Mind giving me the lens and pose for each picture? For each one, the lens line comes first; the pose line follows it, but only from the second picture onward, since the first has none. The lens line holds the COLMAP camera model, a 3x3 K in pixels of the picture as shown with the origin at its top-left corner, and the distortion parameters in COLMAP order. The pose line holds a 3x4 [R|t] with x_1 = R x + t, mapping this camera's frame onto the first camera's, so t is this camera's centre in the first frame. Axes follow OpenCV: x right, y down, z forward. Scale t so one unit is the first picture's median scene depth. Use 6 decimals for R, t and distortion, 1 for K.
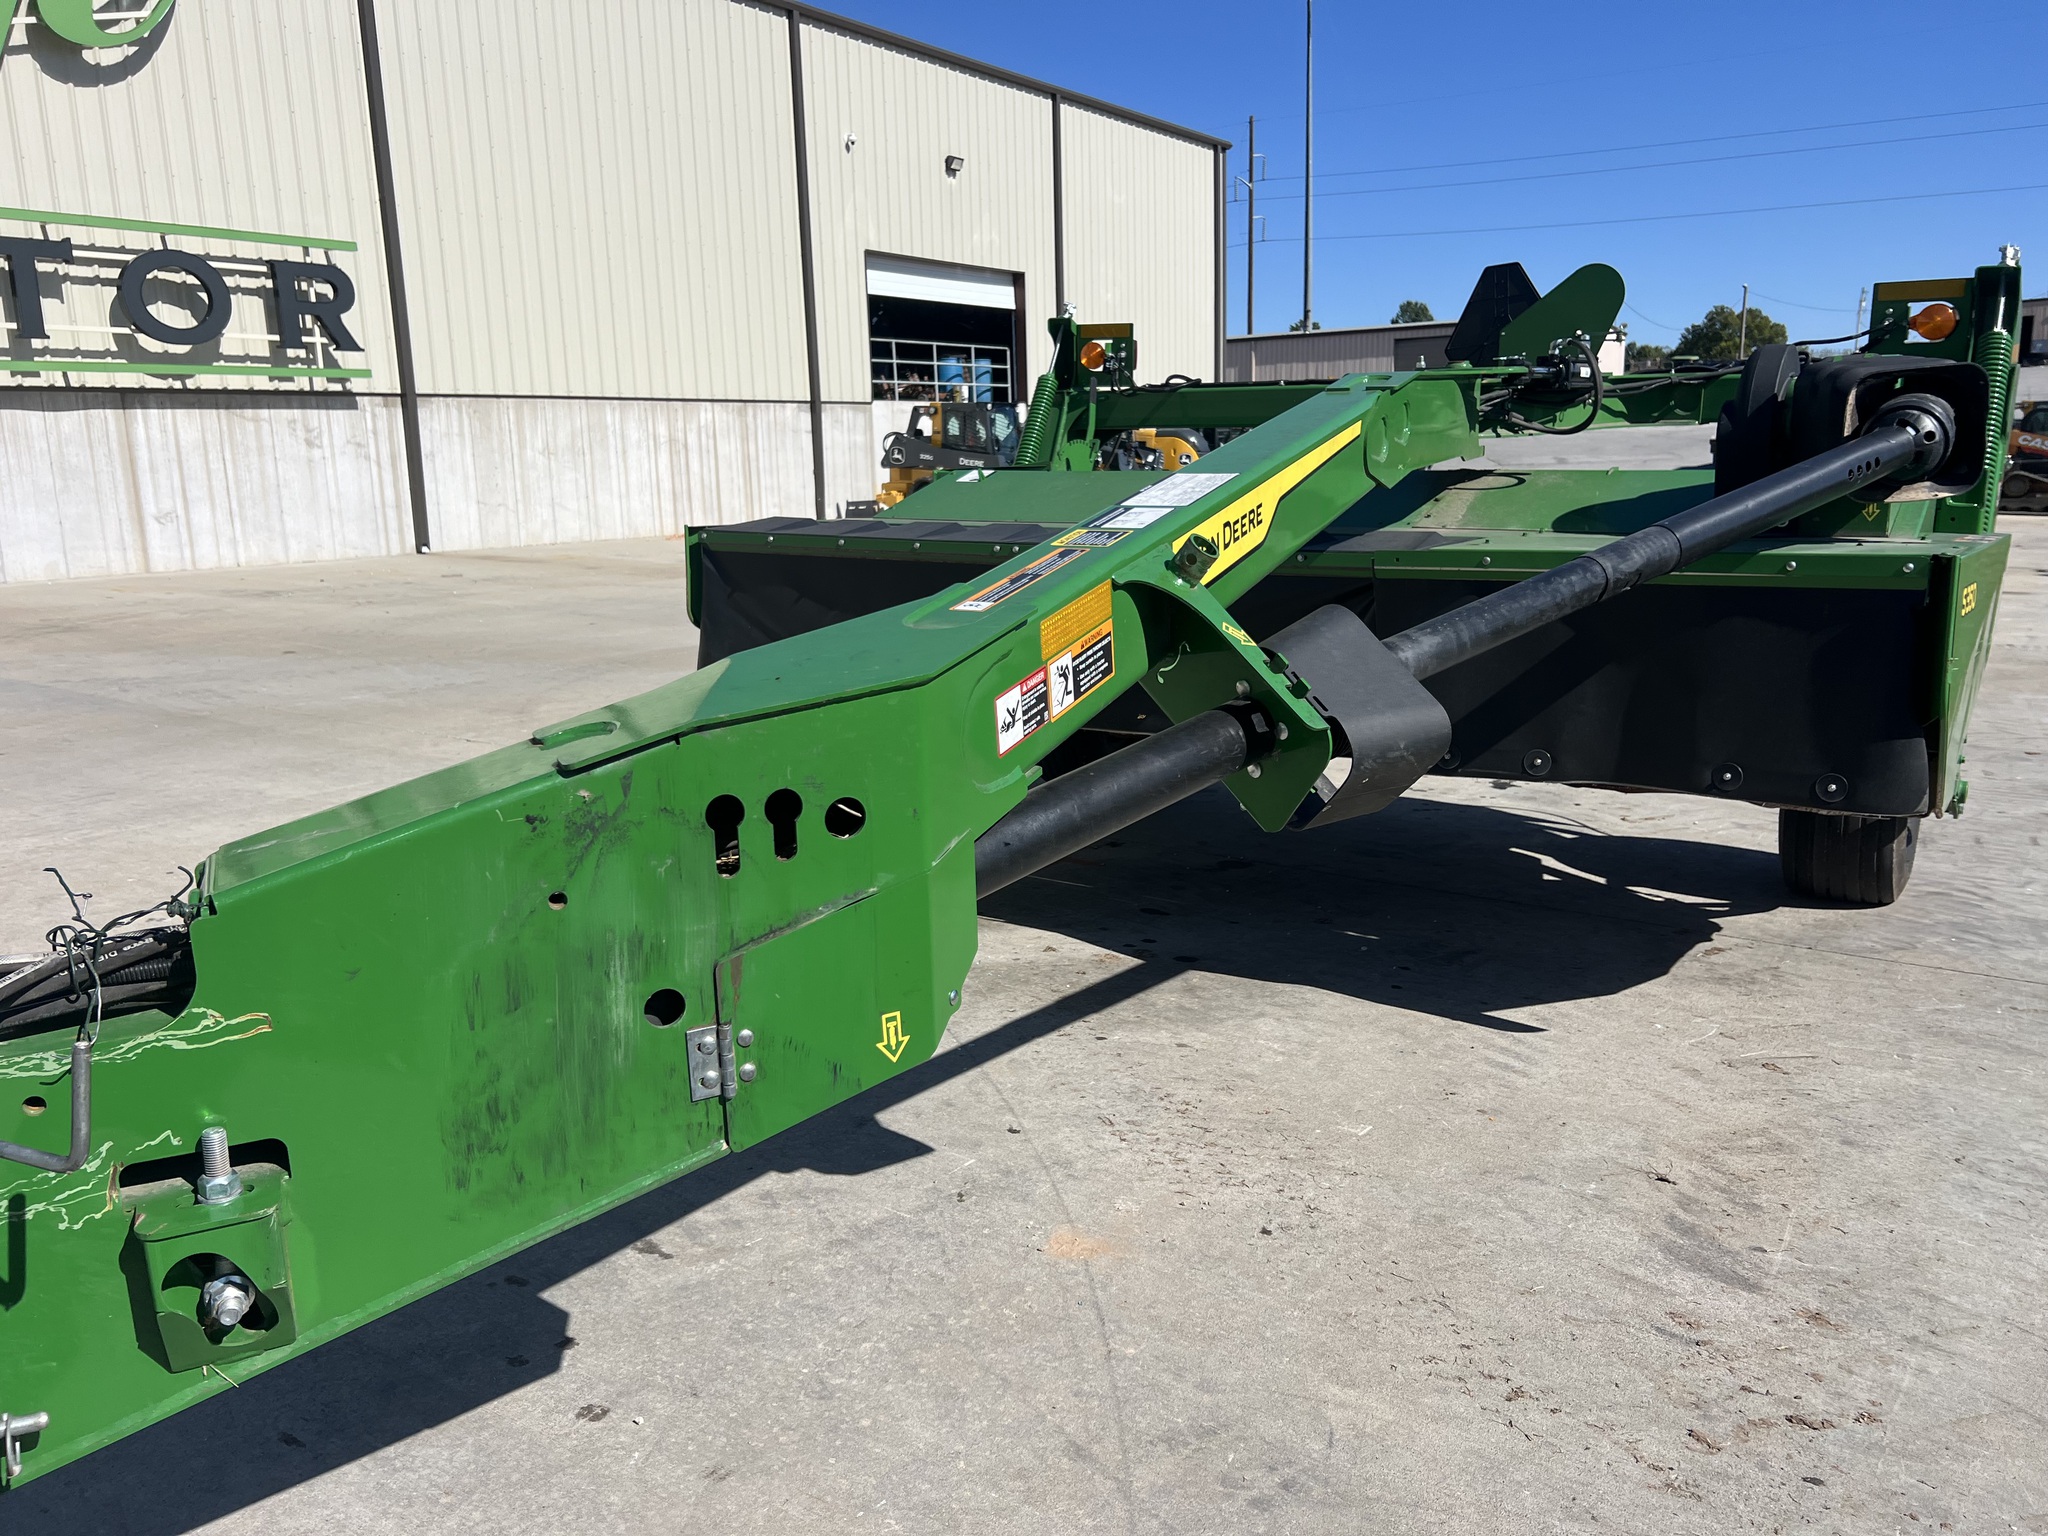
lens RADIAL K [[1544.9, 0, 1001.3], [0, 1544.9, 772.7], [0, 0, 1]] dist [0.063959, -0.062362]
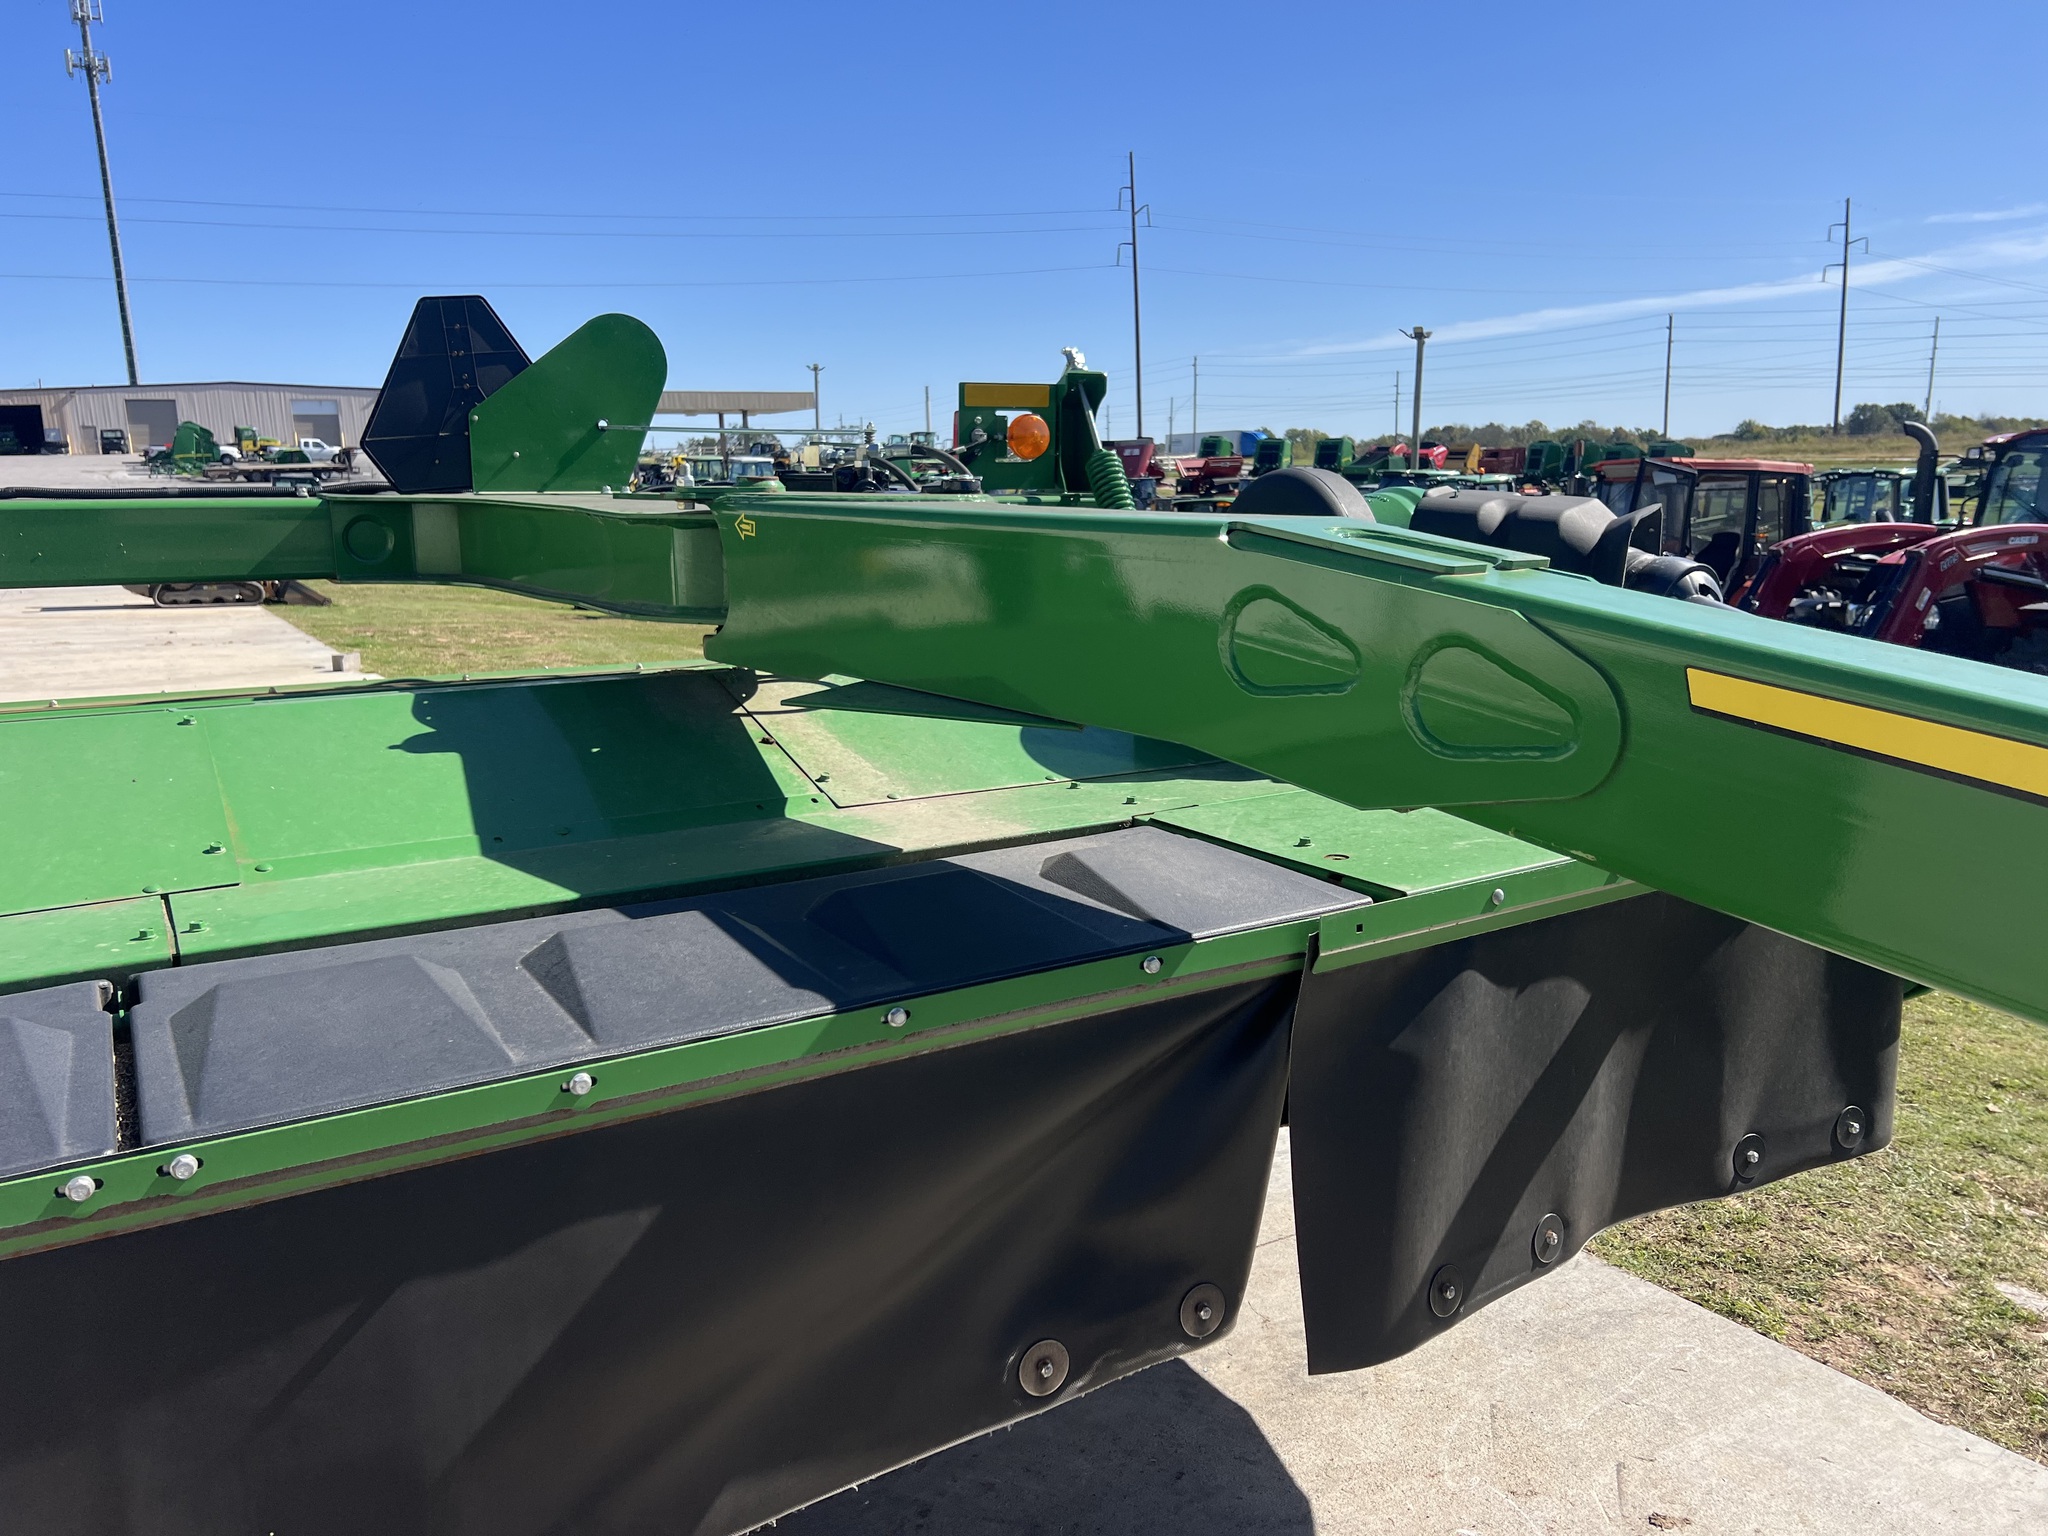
lens RADIAL K [[1544.9, 0, 1001.3], [0, 1544.9, 772.7], [0, 0, 1]] dist [0.063959, -0.062362]
pose [[0.434037, -0.158562, 0.886832, -0.041530], [0.204884, 0.975968, 0.074224, -0.053580], [-0.877288, 0.149482, 0.456093, 0.200239]]
